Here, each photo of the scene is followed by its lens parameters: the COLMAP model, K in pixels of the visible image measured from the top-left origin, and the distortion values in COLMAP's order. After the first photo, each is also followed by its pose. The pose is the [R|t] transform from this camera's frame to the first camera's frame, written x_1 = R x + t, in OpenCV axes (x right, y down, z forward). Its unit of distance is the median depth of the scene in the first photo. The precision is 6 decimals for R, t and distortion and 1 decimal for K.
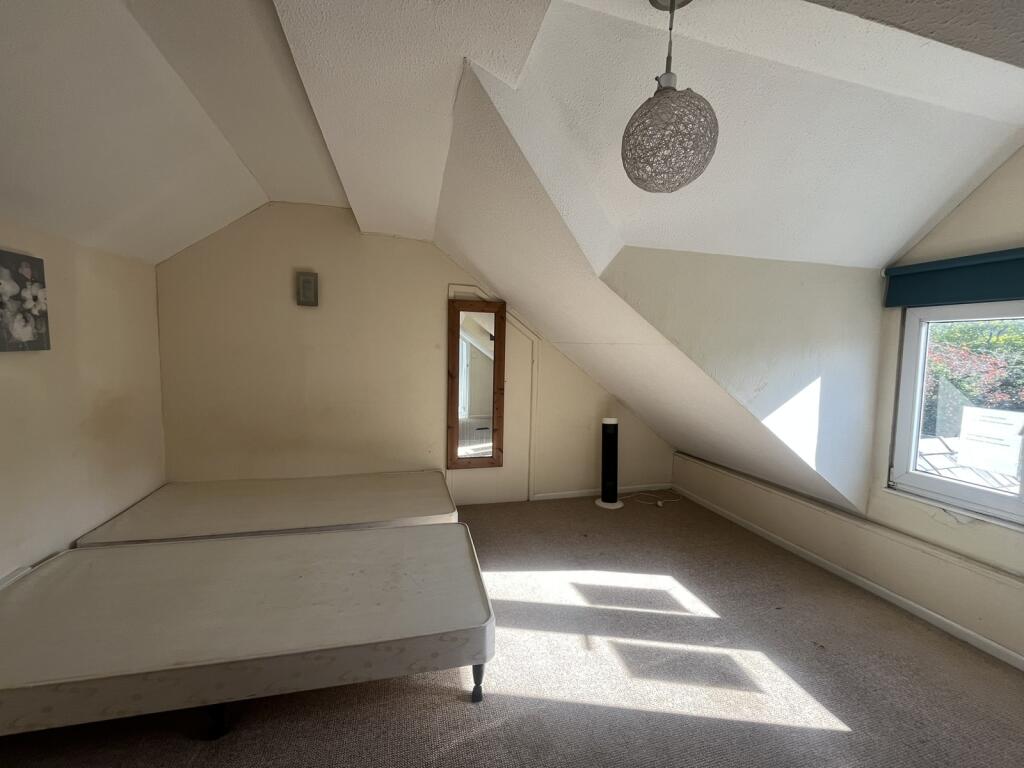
lens RADIAL K [[417.4, 0, 512.0], [0, 417.4, 384.0], [0, 0, 1]] dist [0.000060, -0.000132]
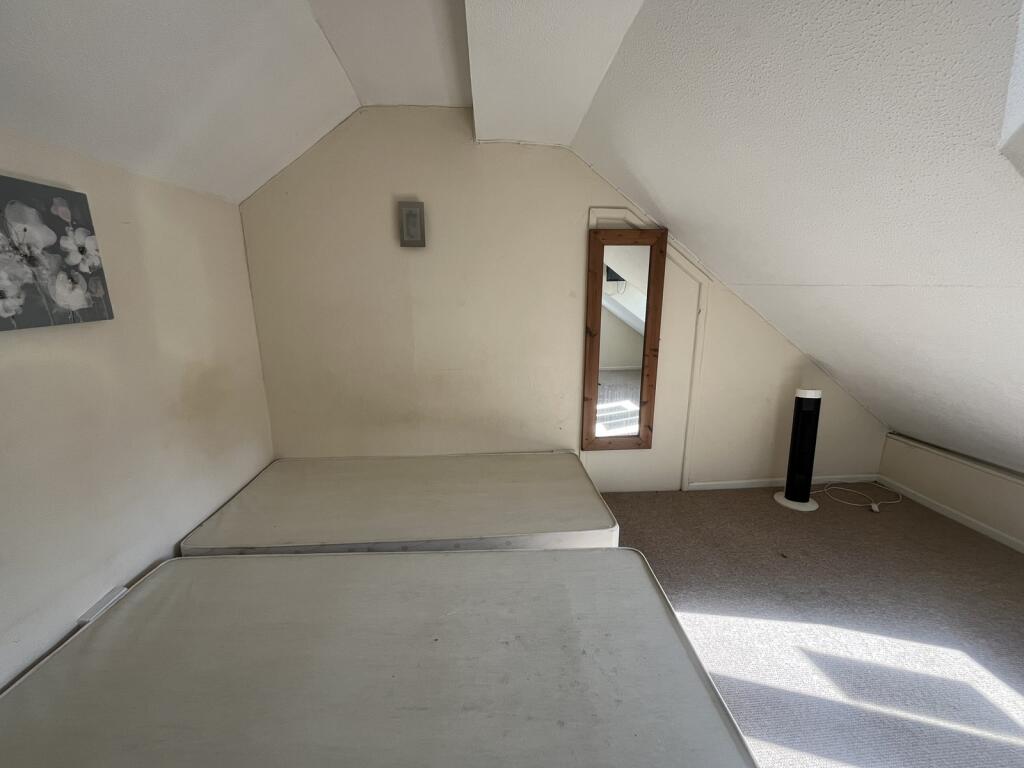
lens RADIAL K [[417.4, 0, 512.0], [0, 417.4, 384.0], [0, 0, 1]] dist [0.000060, -0.000132]
pose [[0.981106, 0.016242, -0.192786, -0.171649], [0.010715, 0.990379, 0.137966, -0.043656], [0.193172, -0.137425, 0.971493, 0.271537]]
